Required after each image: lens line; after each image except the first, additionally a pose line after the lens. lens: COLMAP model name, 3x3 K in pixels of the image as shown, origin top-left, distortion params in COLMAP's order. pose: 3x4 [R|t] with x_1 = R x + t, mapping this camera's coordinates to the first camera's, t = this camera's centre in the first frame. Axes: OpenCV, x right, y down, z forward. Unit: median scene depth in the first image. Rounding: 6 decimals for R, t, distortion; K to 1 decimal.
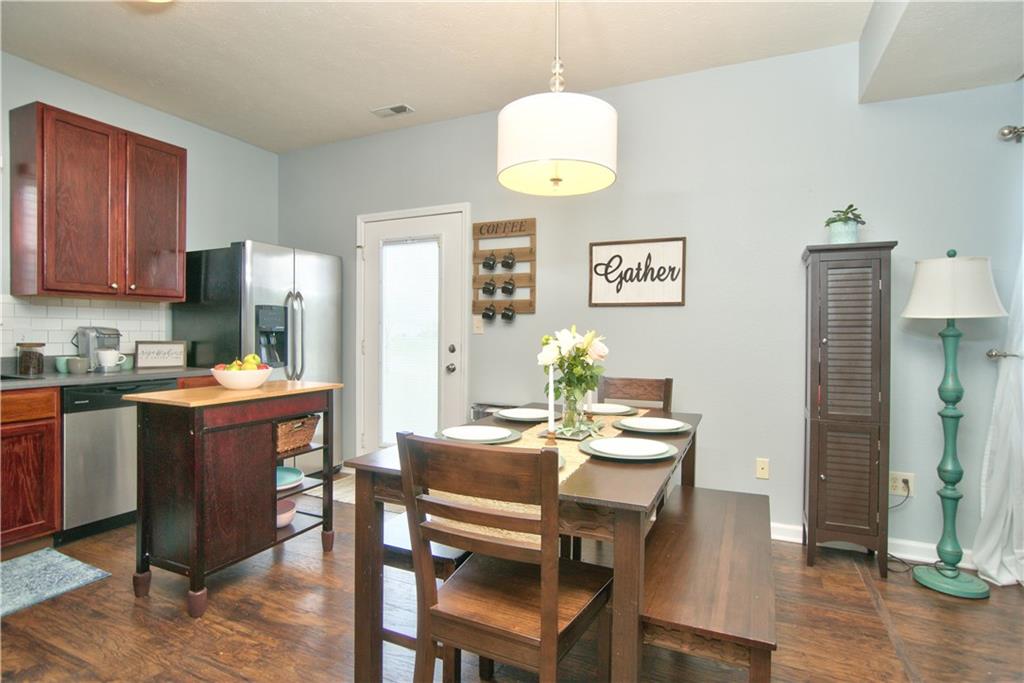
lens RADIAL K [[533.0, 0, 510.4], [0, 533.0, 328.9], [0, 0, 1]] dist [0.000231, 0.000502]
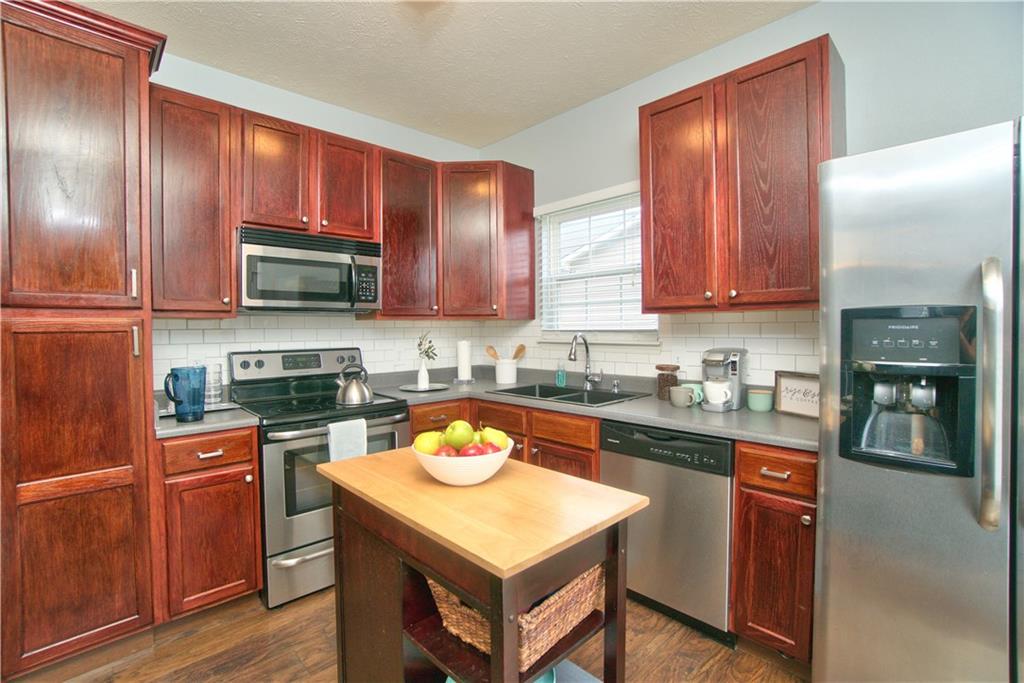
lens RADIAL K [[463.2, 0, 512.2], [0, 463.2, 326.0], [0, 0, 1]] dist [-0.000780, -0.000057]
pose [[-0.374783, -0.008227, -0.927076, -0.048601], [0.007646, 0.999899, -0.011964, -0.032237], [0.927081, -0.011572, -0.374682, 0.984428]]
